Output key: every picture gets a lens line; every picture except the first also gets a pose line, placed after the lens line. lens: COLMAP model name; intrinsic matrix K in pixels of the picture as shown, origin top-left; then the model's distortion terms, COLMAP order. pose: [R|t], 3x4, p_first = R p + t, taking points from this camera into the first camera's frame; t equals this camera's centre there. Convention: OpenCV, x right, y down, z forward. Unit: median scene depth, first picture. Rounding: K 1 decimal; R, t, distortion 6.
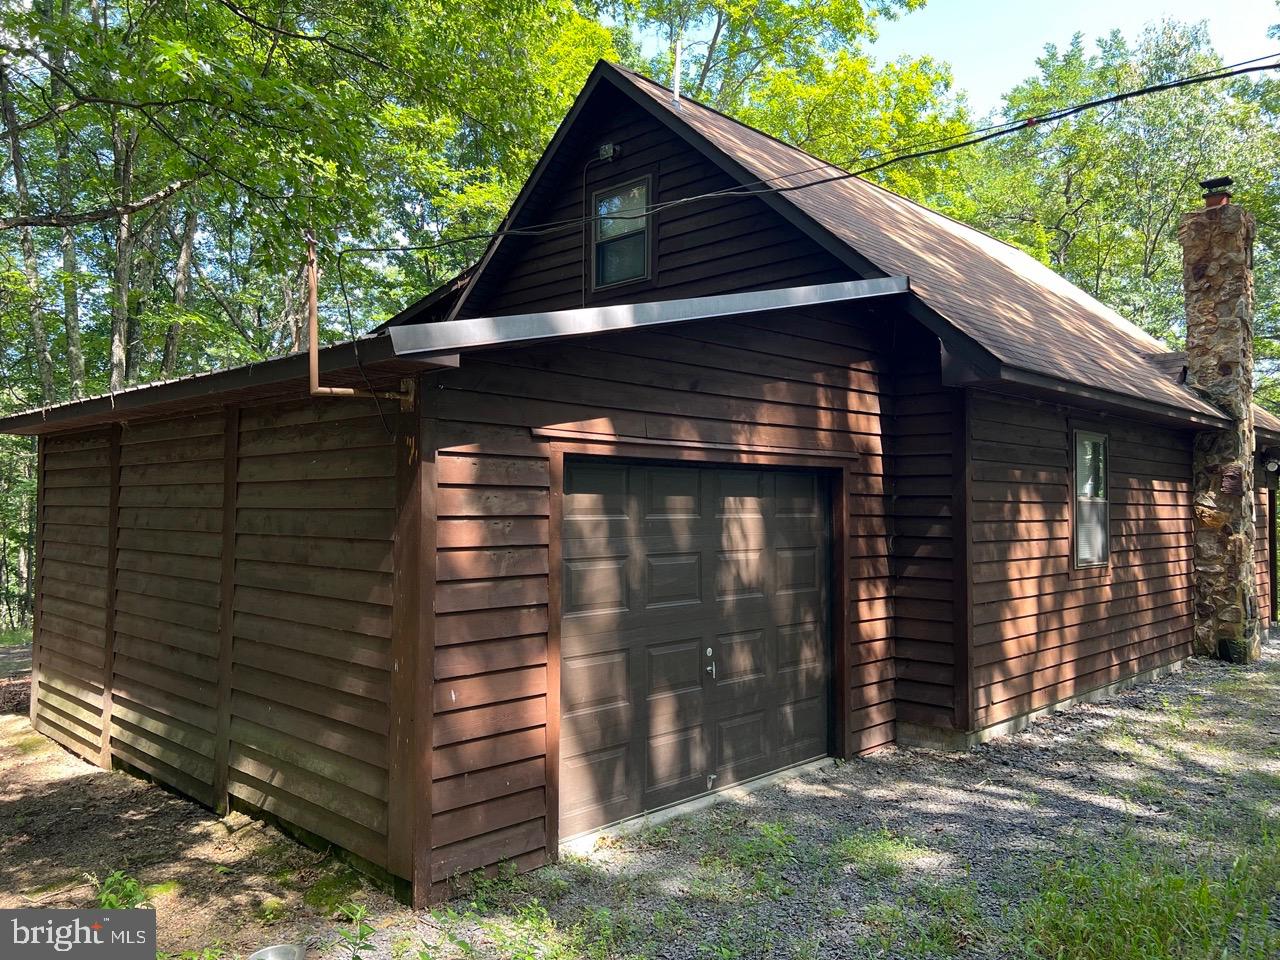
lens RADIAL K [[948.9, 0, 640.0], [0, 948.9, 480.0], [0, 0, 1]] dist [0.080873, -0.001495]
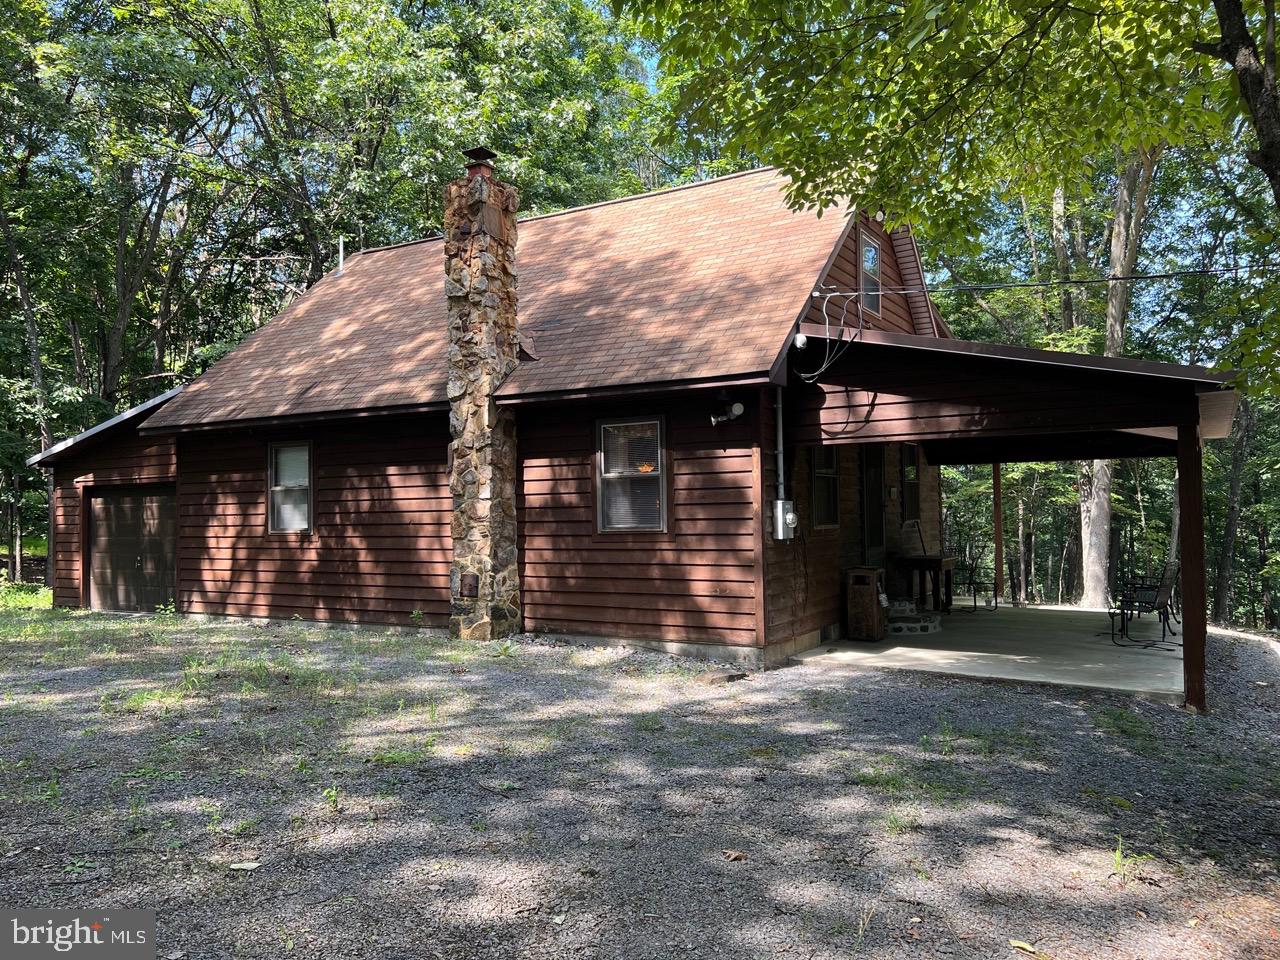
lens RADIAL K [[948.9, 0, 640.0], [0, 948.9, 480.0], [0, 0, 1]] dist [0.080873, -0.001495]
pose [[0.228925, -0.043835, -0.972457, 2.745701], [0.039951, 0.998567, -0.035607, 0.110584], [0.972624, -0.030699, 0.230349, 1.624014]]
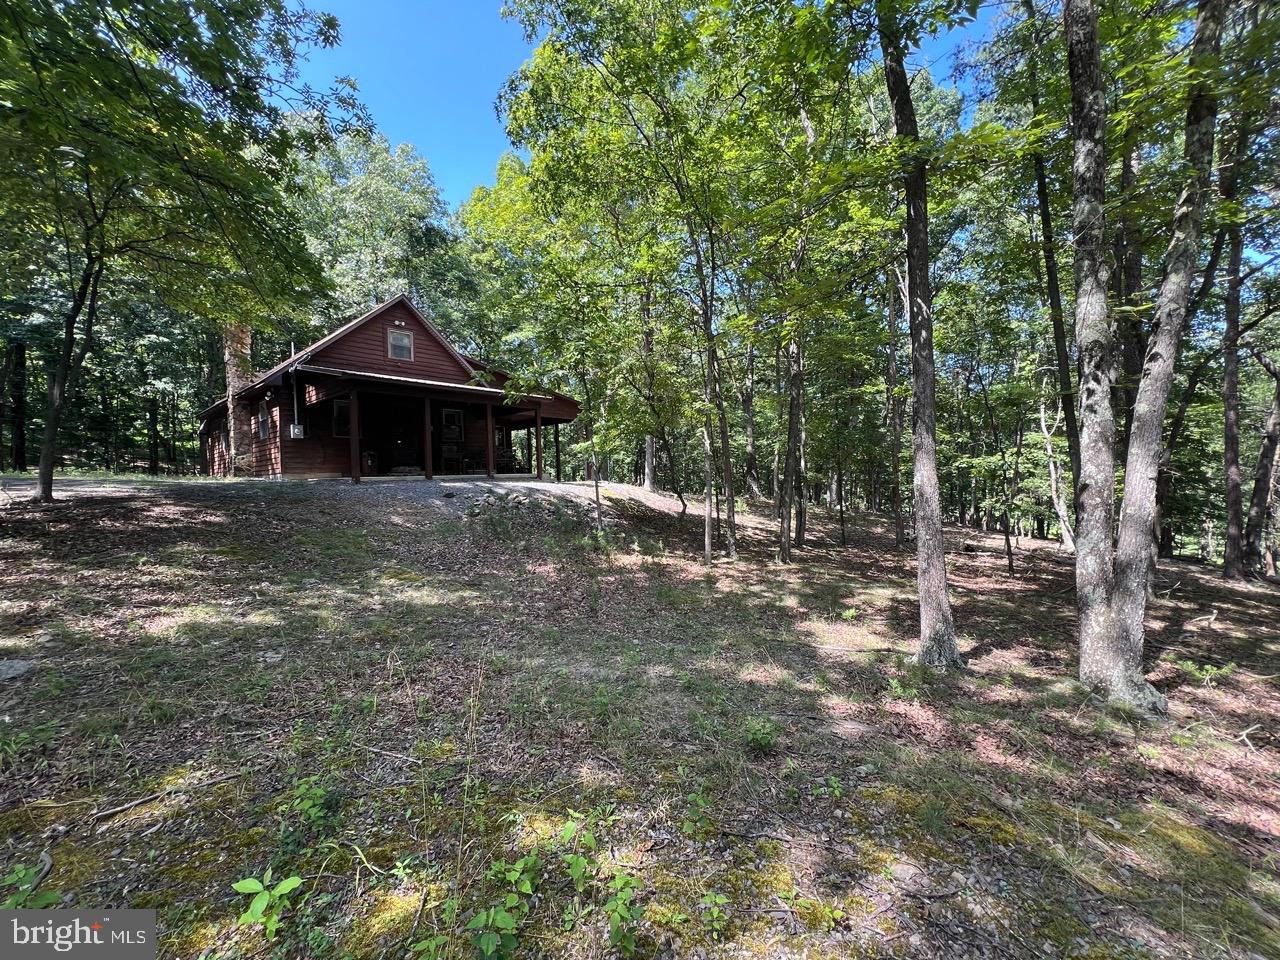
lens RADIAL K [[514.1, 0, 640.0], [0, 514.1, 480.0], [0, 0, 1]] dist [-0.002203, 0.000317]
pose [[0.070201, -0.011336, -0.997468, 3.778610], [0.061739, 0.998068, -0.006998, 0.454013], [0.995620, -0.061091, 0.070765, 3.512274]]
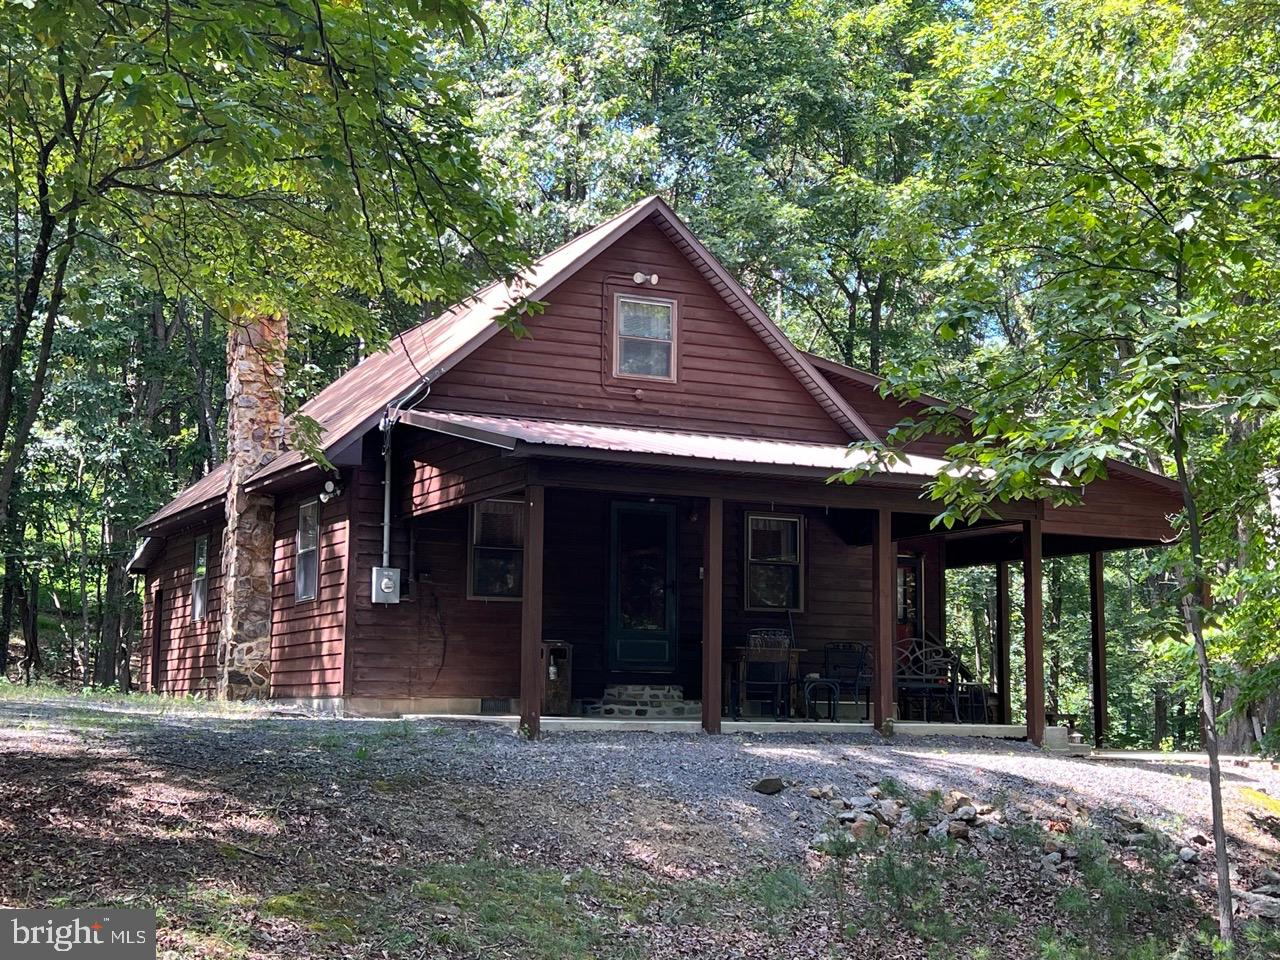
lens RADIAL K [[1843.9, 0, 640.0], [0, 1843.9, 480.0], [0, 0, 1]] dist [0.235574, -0.901528]
pose [[-0.322942, -0.133366, -0.936975, 4.180444], [0.009485, 0.989516, -0.144113, 0.404406], [0.946371, -0.055428, -0.318291, 3.562346]]
